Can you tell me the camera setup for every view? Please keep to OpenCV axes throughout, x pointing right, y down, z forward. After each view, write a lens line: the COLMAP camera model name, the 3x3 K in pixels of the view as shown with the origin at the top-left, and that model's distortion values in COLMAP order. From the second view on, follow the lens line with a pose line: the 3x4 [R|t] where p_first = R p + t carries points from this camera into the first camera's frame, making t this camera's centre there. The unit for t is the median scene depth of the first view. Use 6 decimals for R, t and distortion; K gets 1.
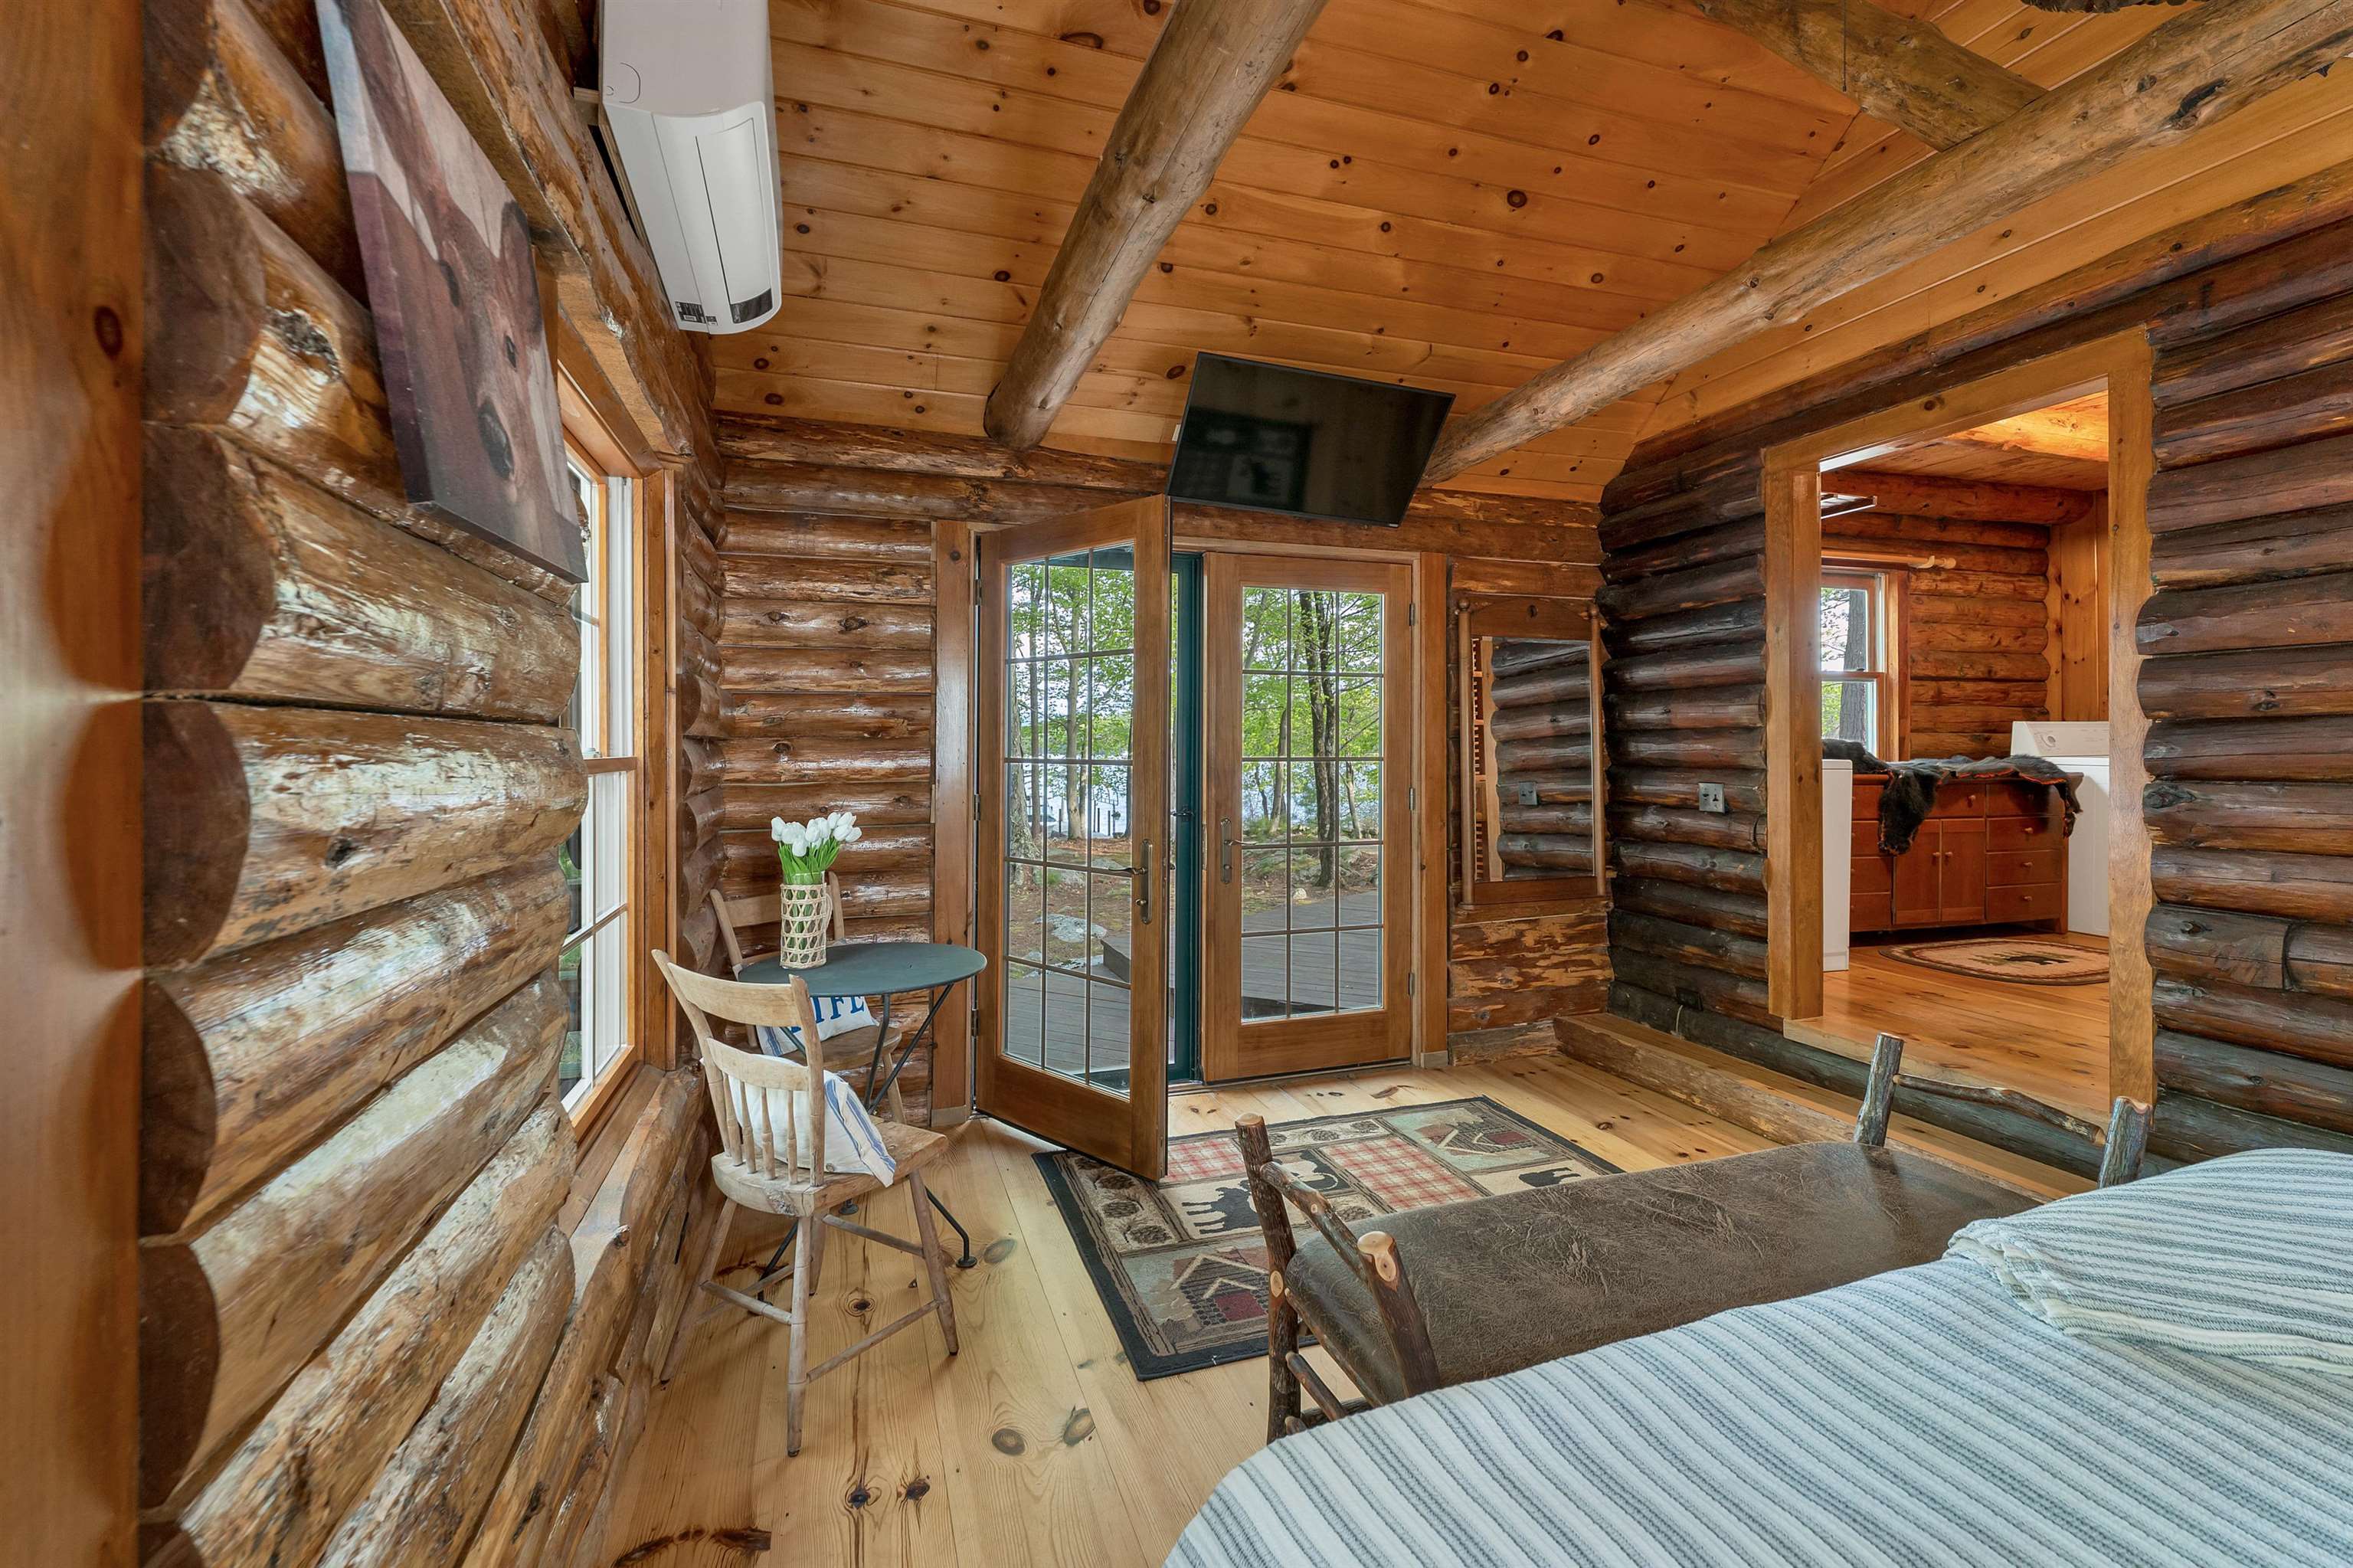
lens RADIAL K [[988.4, 0, 1160.4], [0, 988.4, 742.3], [0, 0, 1]] dist [0.005672, -0.001103]
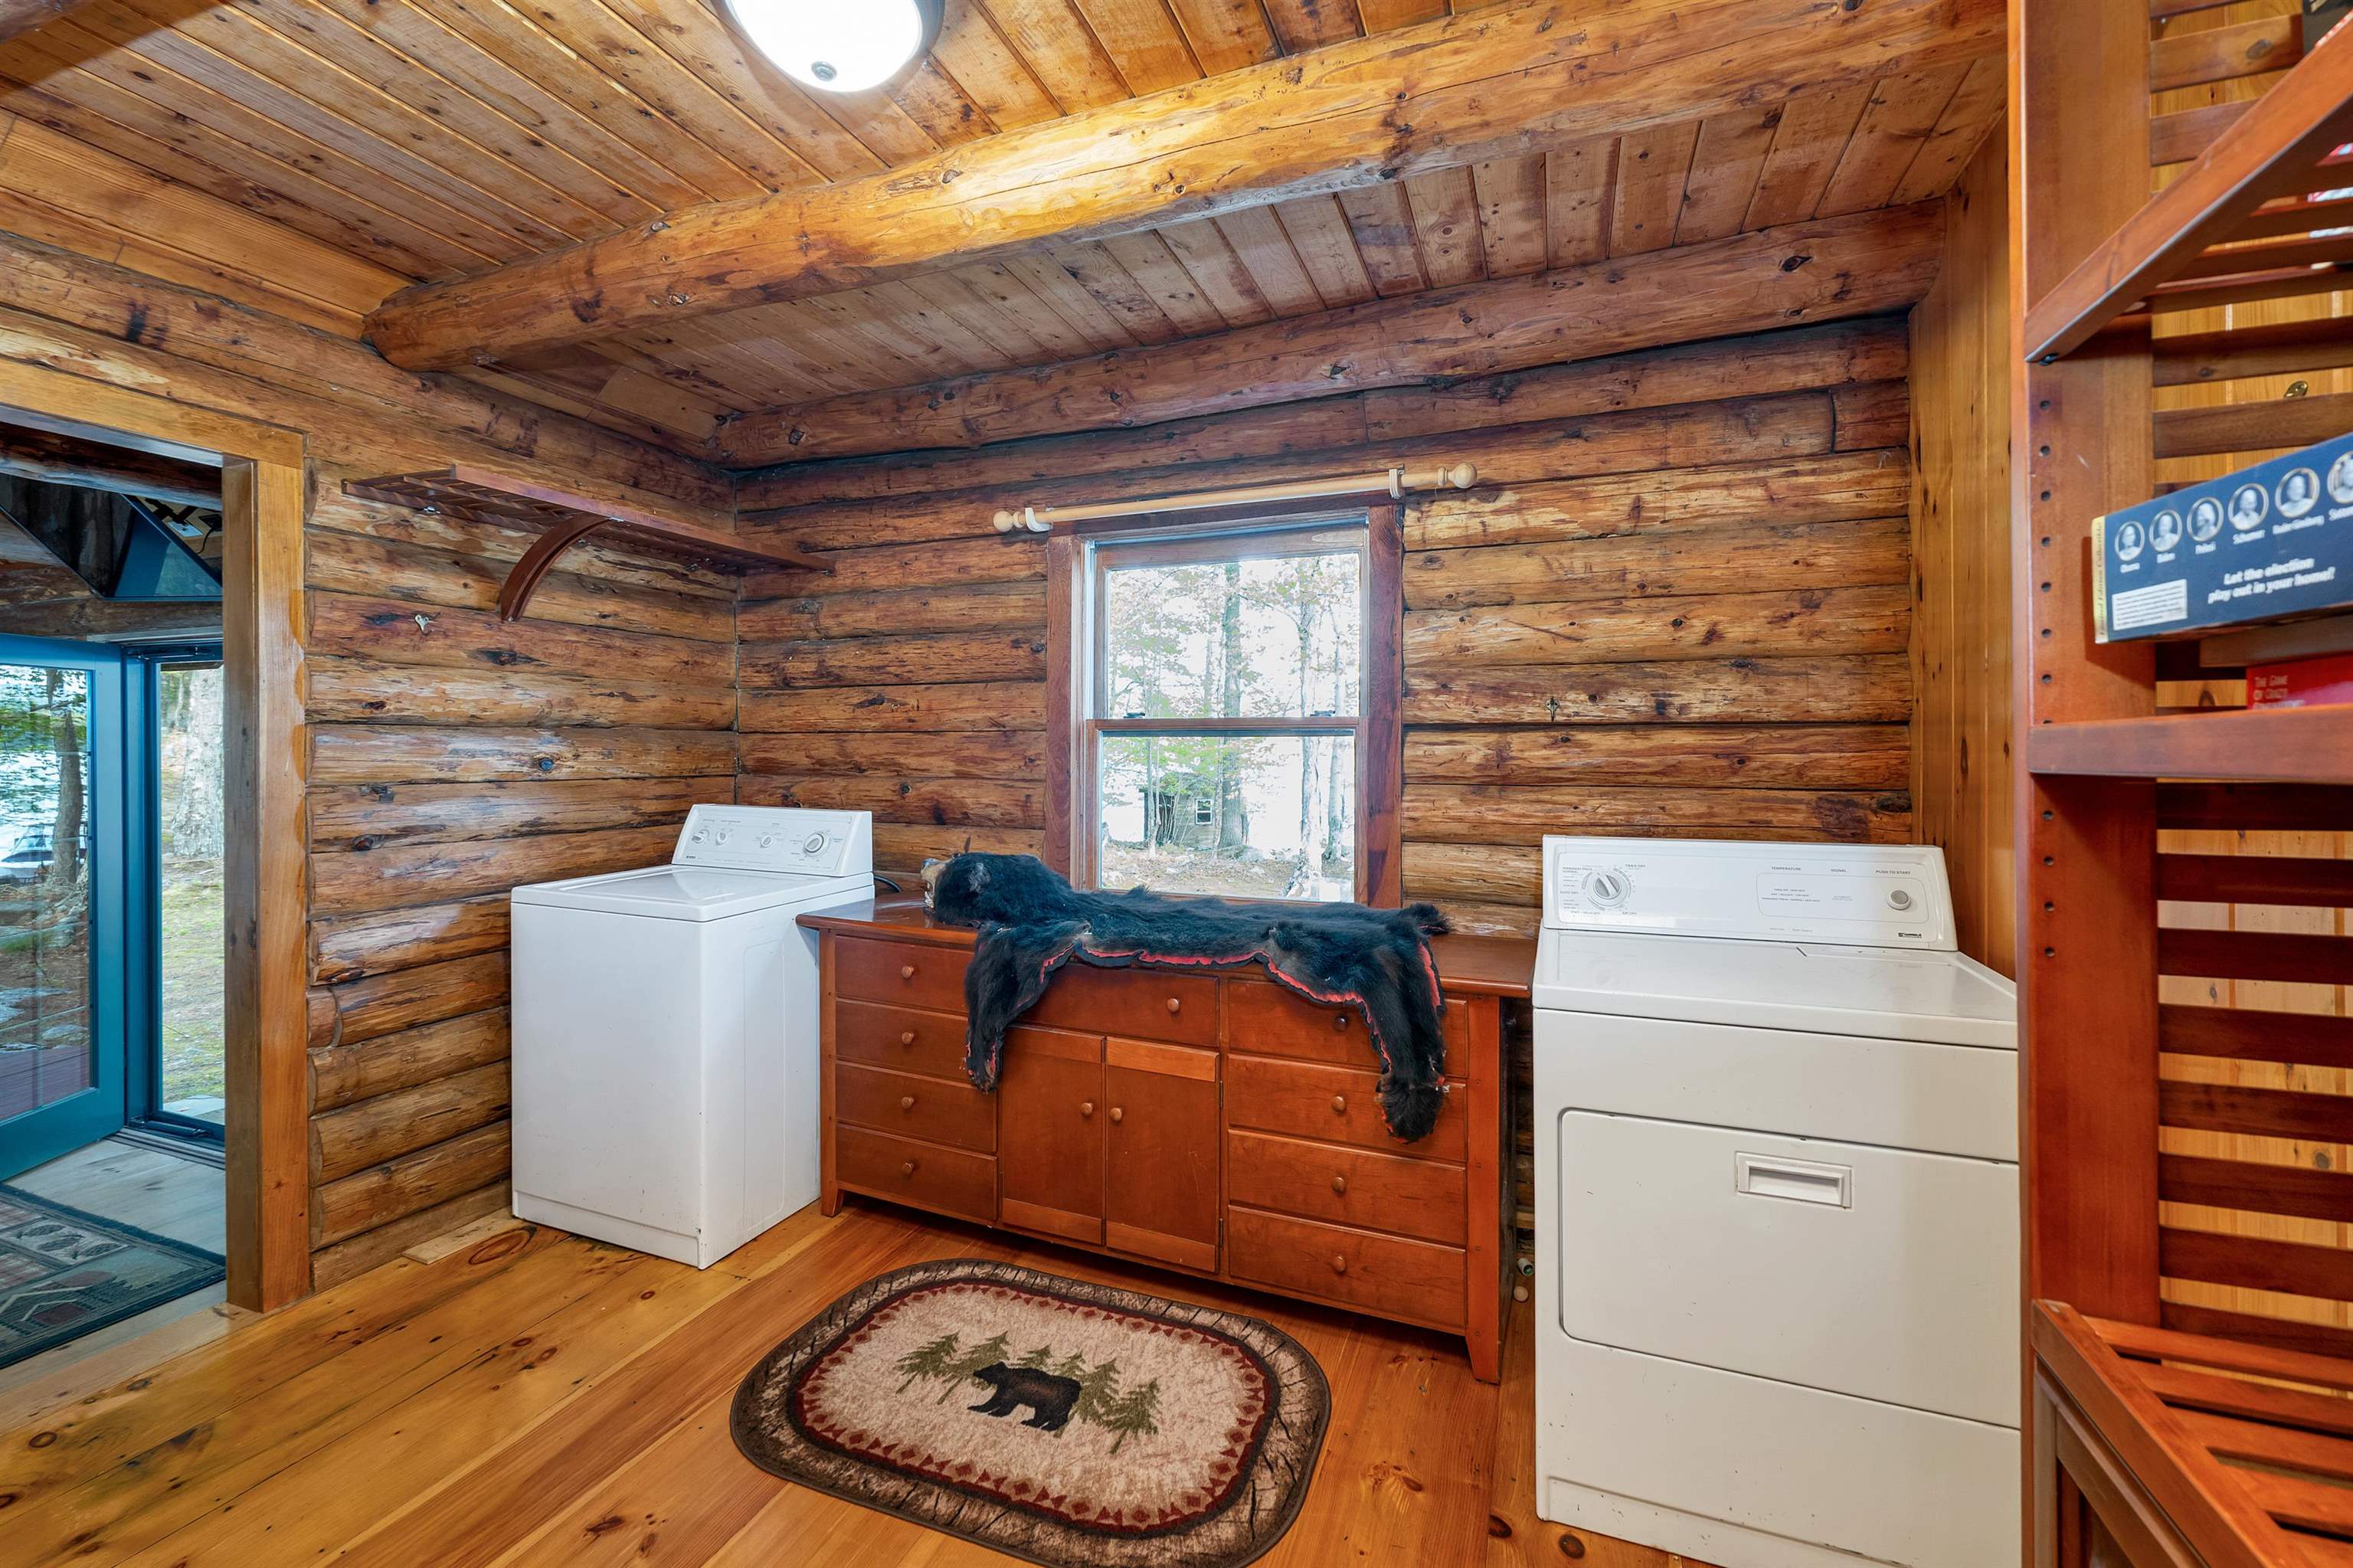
lens RADIAL K [[988.4, 0, 1170.5], [0, 988.4, 764.6], [0, 0, 1]] dist [0.005672, -0.001103]
pose [[0.769867, 0.008694, -0.638145, 1.587809], [-0.003437, 0.999949, 0.009477, -0.084586], [0.638195, -0.005103, 0.769858, 0.925214]]
